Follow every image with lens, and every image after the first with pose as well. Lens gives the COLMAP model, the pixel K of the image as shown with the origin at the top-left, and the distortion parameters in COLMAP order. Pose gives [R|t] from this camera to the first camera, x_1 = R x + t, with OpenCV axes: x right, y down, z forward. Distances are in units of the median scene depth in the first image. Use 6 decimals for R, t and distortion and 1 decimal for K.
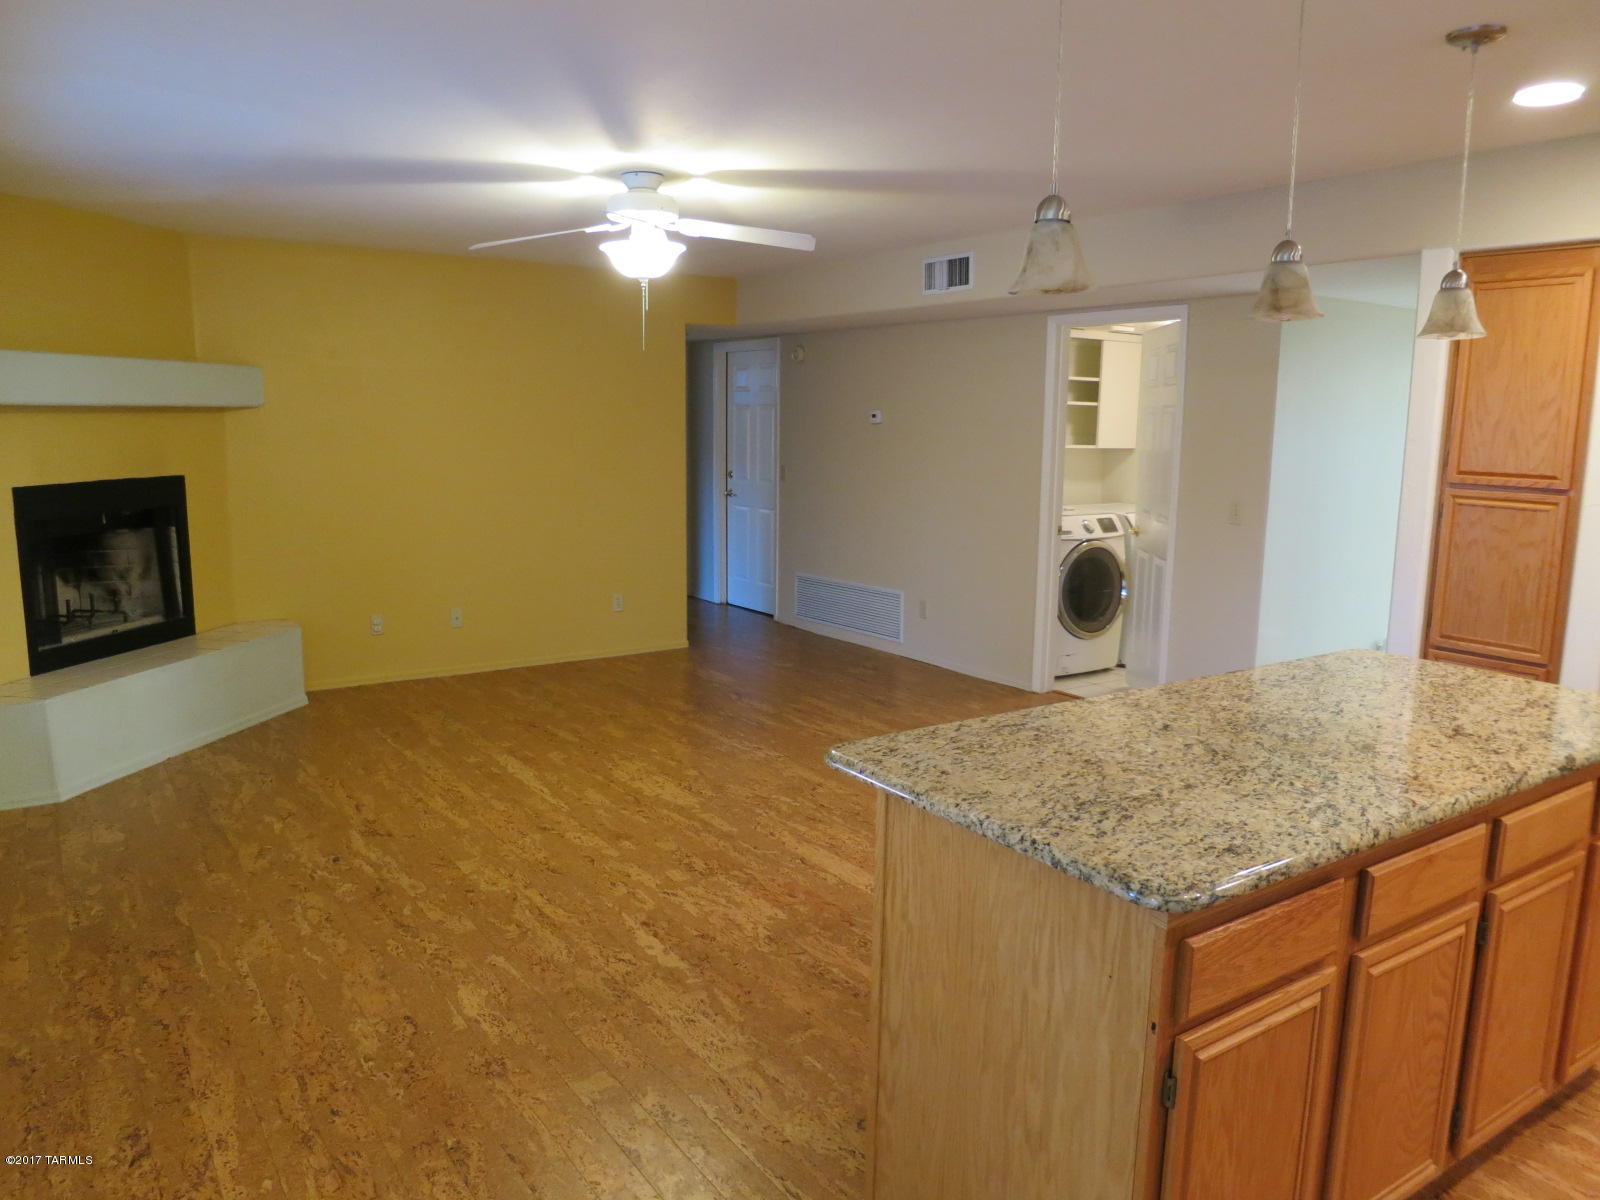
lens RADIAL K [[1156.0, 0, 796.7], [0, 1156.0, 599.7], [0, 0, 1]] dist [-0.049854, 0.012165]
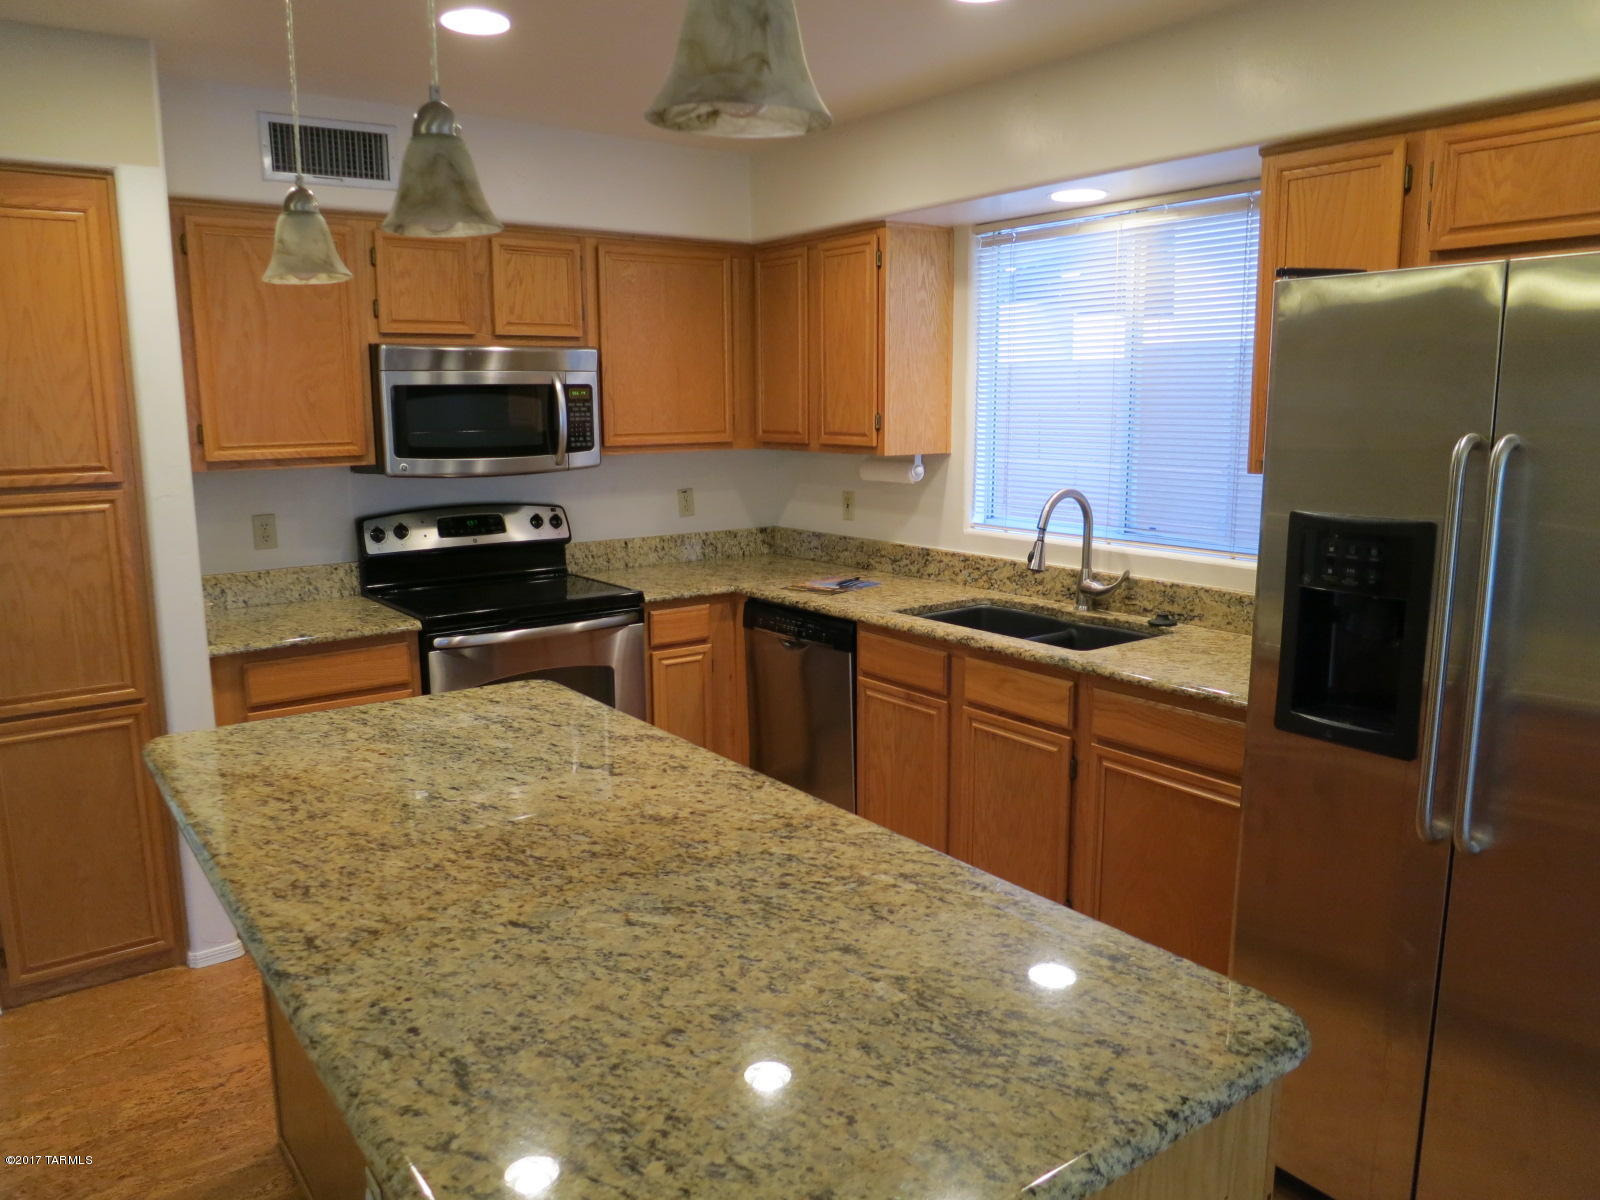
lens RADIAL K [[1156.0, 0, 796.8], [0, 1156.0, 601.0], [0, 0, 1]] dist [-0.049854, 0.012165]
pose [[-0.043828, -0.185034, 0.981754, -0.143563], [0.166176, 0.967658, 0.189796, -0.086414], [-0.985122, 0.171463, -0.011662, 0.537538]]
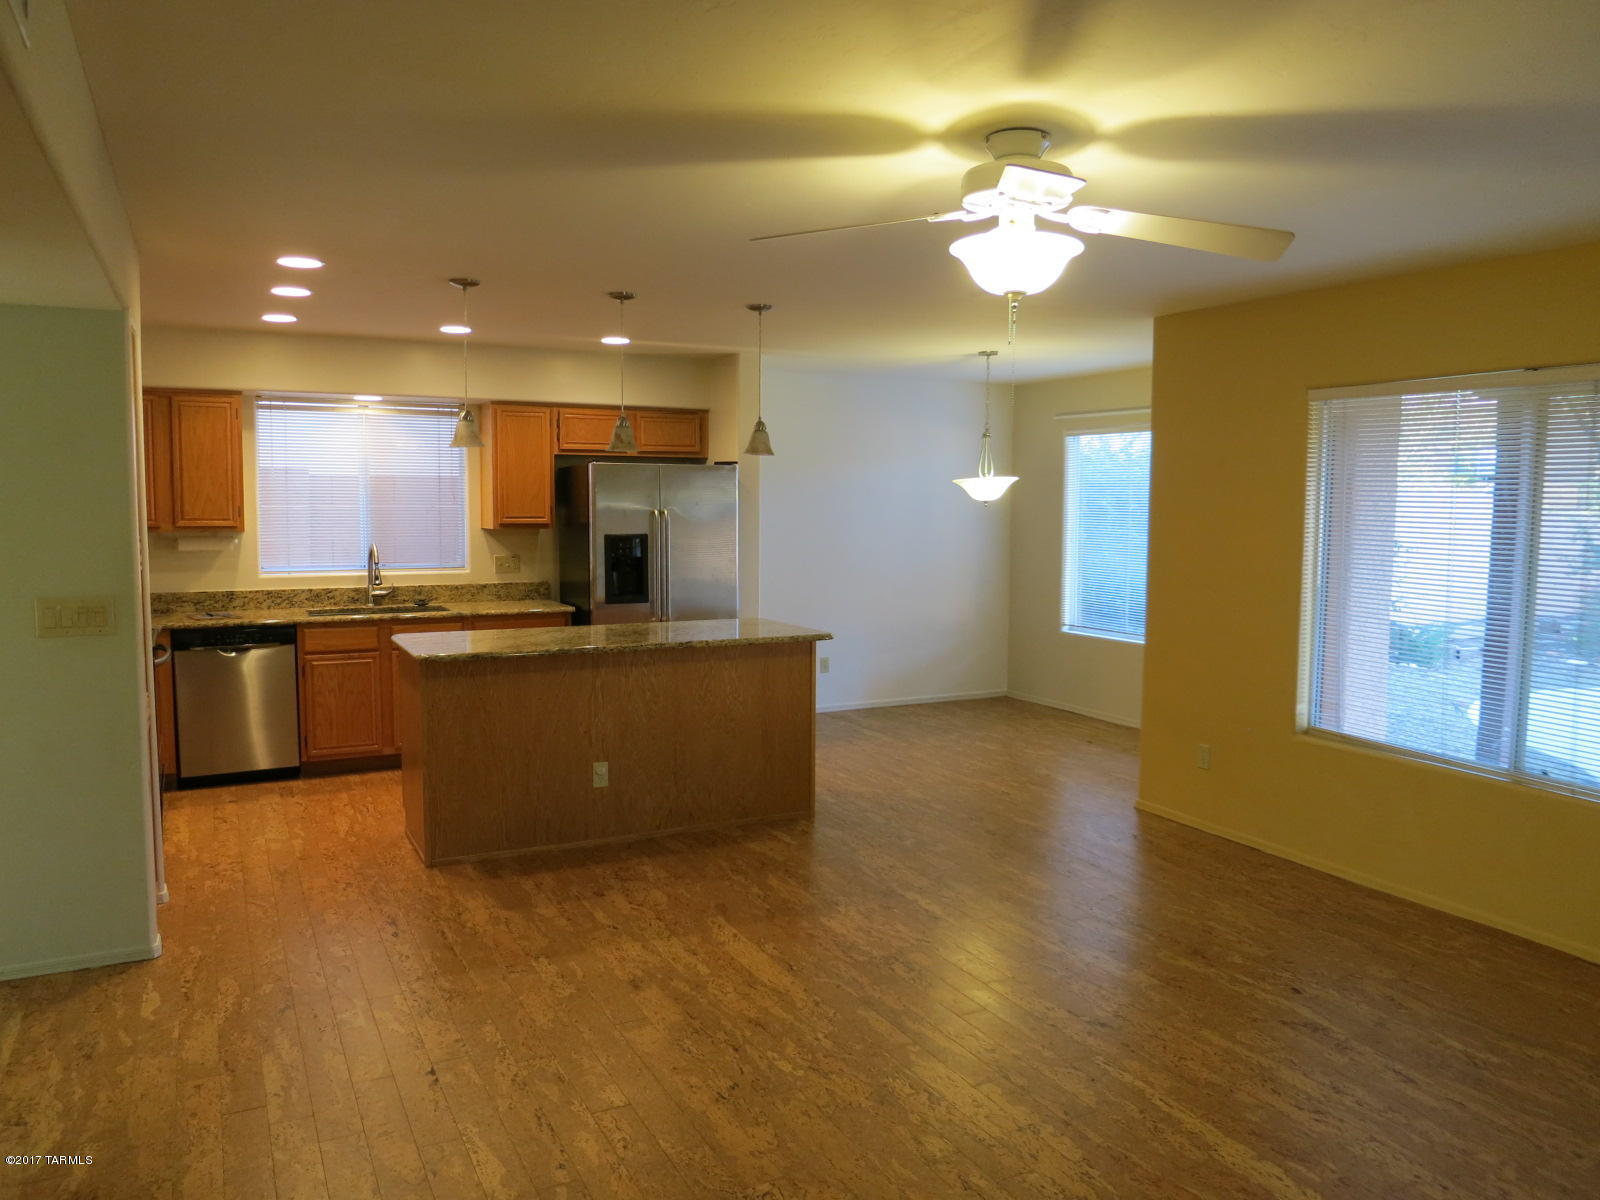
lens RADIAL K [[1156.0, 0, 801.1], [0, 1156.0, 599.1], [0, 0, 1]] dist [-0.049854, 0.012165]
pose [[-0.993130, -0.030935, 0.112856, -0.108627], [-0.002441, 0.969692, 0.244320, -0.320528], [-0.116993, 0.242366, -0.963105, 1.979966]]
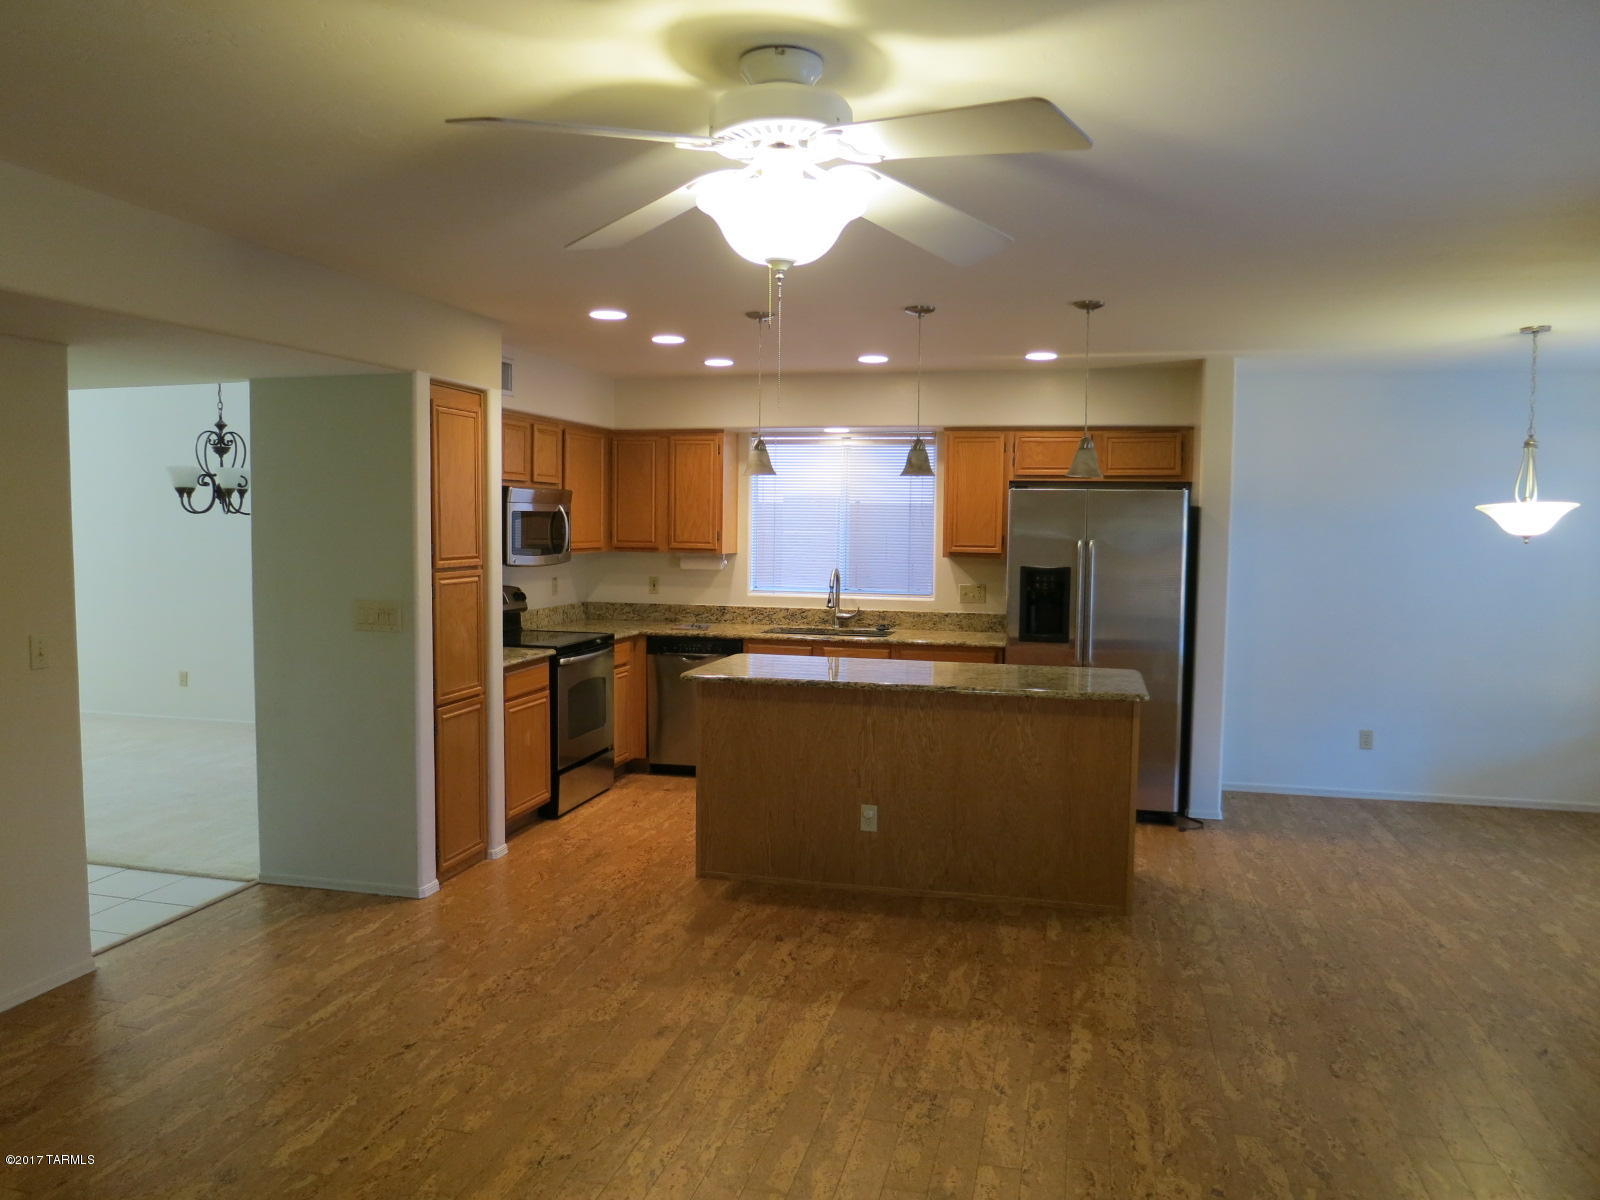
lens RADIAL K [[1156.0, 0, 800.3], [0, 1156.0, 605.6], [0, 0, 1]] dist [-0.049854, 0.012165]
pose [[-0.669324, -0.077325, 0.738936, -0.611286], [0.097042, 0.976951, 0.190132, -0.270958], [-0.736606, 0.198968, -0.646393, 1.588212]]
